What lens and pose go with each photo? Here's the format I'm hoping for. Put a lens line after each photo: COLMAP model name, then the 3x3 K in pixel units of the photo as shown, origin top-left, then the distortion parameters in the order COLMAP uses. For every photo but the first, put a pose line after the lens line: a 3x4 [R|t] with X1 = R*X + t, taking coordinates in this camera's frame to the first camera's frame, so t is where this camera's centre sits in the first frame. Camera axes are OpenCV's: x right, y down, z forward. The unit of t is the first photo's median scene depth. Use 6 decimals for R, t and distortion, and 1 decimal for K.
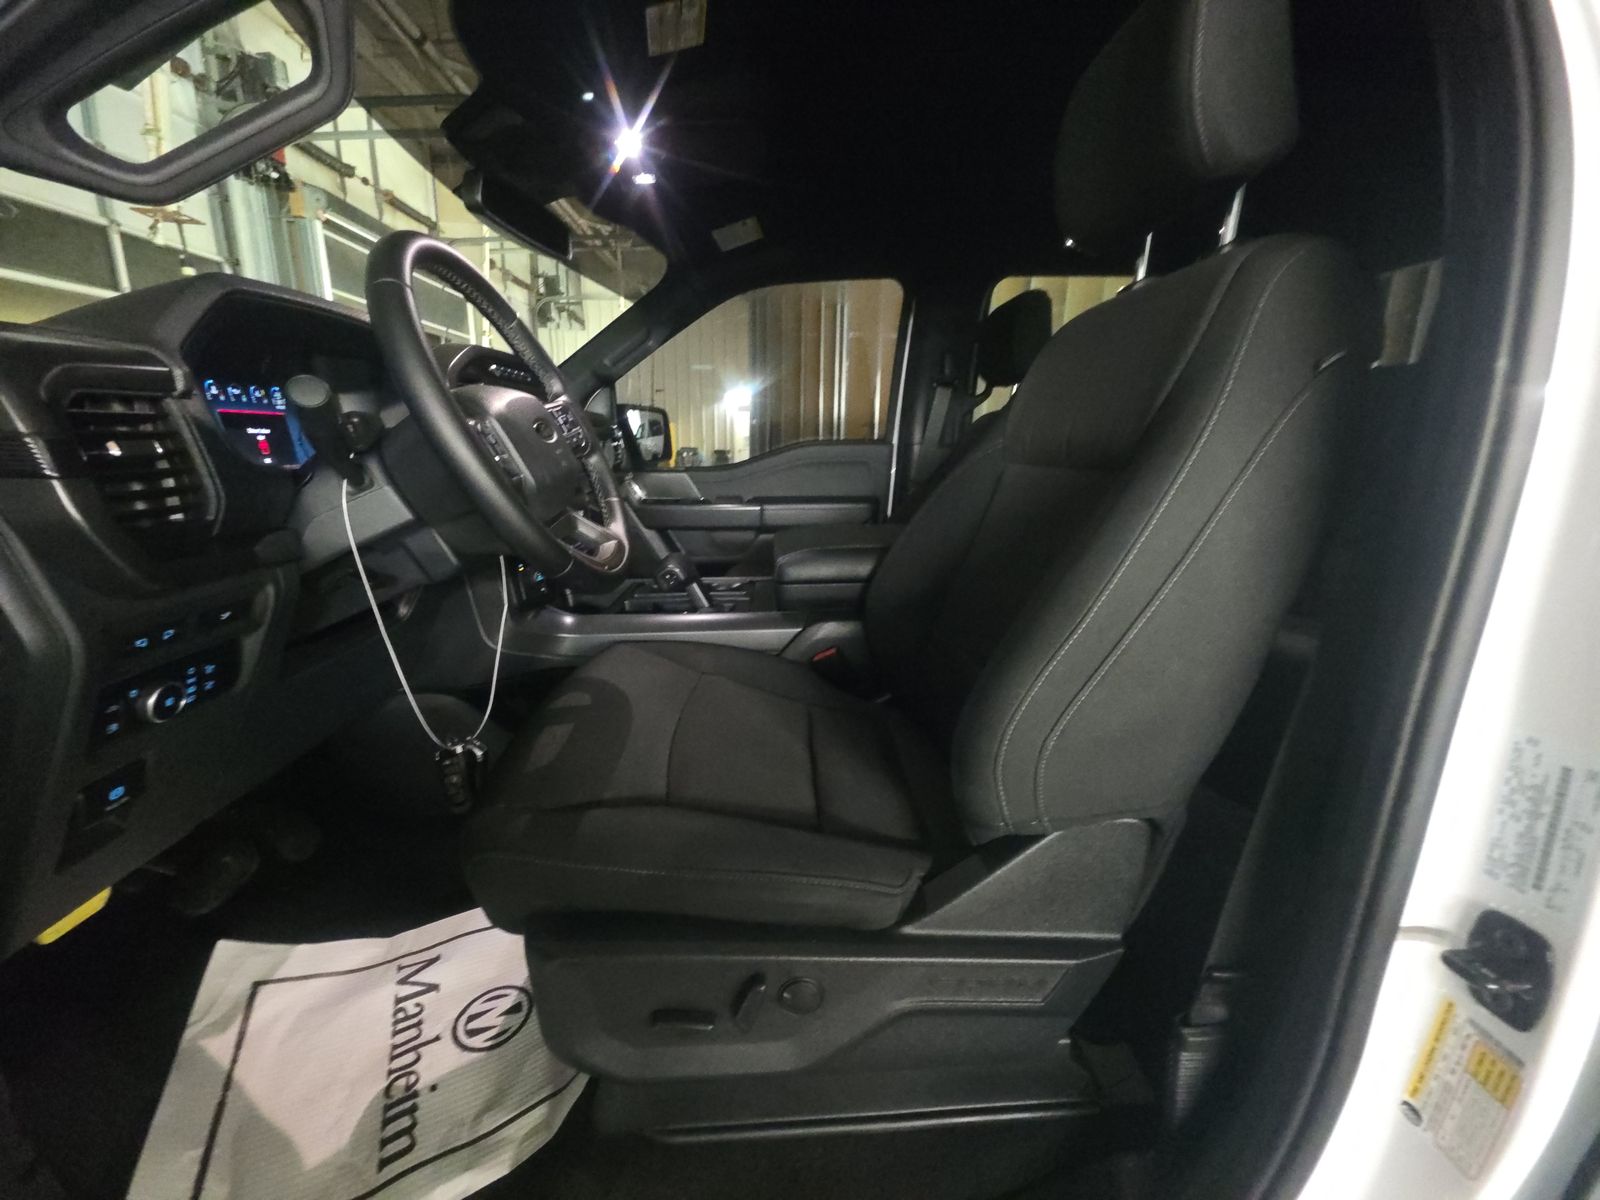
lens RADIAL K [[640.0, 0, 807.9], [0, 640.0, 596.1], [0, 0, 1]] dist [0.014003, -0.009704]
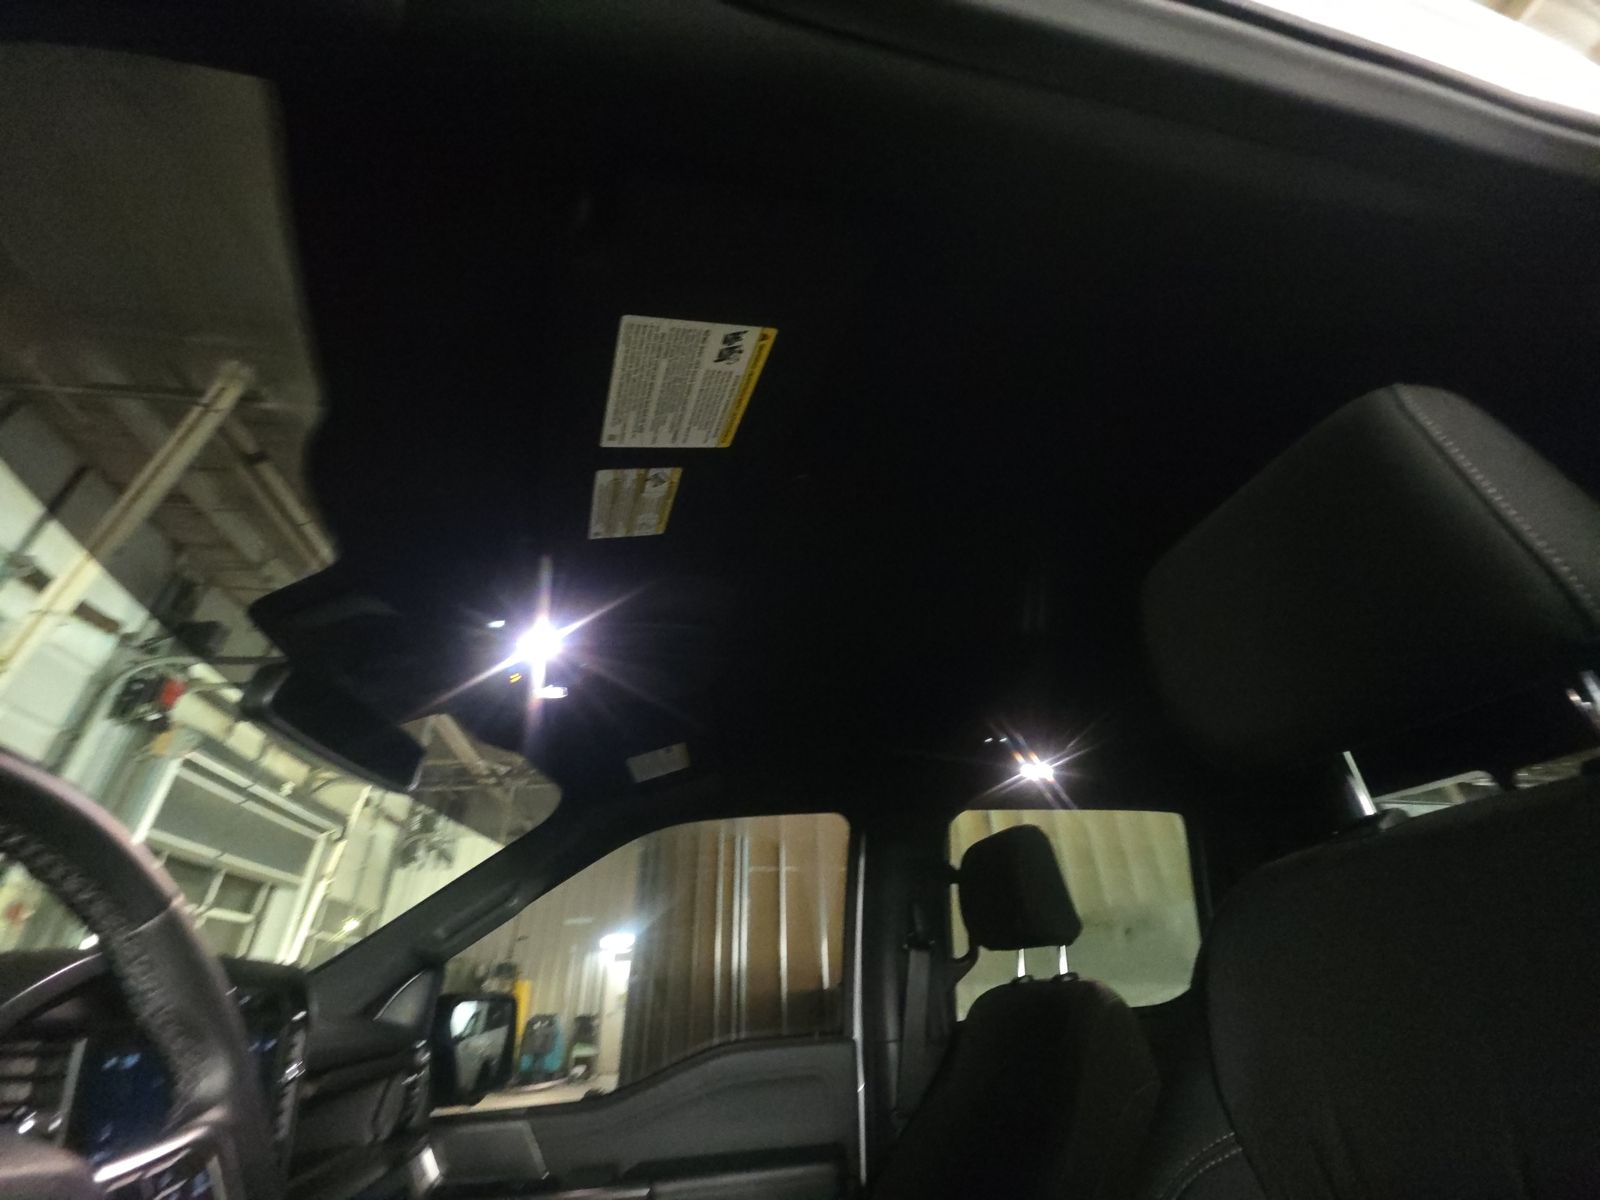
lens RADIAL K [[640.0, 0, 807.9], [0, 640.0, 596.1], [0, 0, 1]] dist [0.014003, -0.009704]
pose [[0.987308, 0.043126, 0.152847, -0.031329], [0.077494, 0.709253, -0.700681, -0.072564], [-0.138625, 0.703633, 0.696910, 0.145250]]
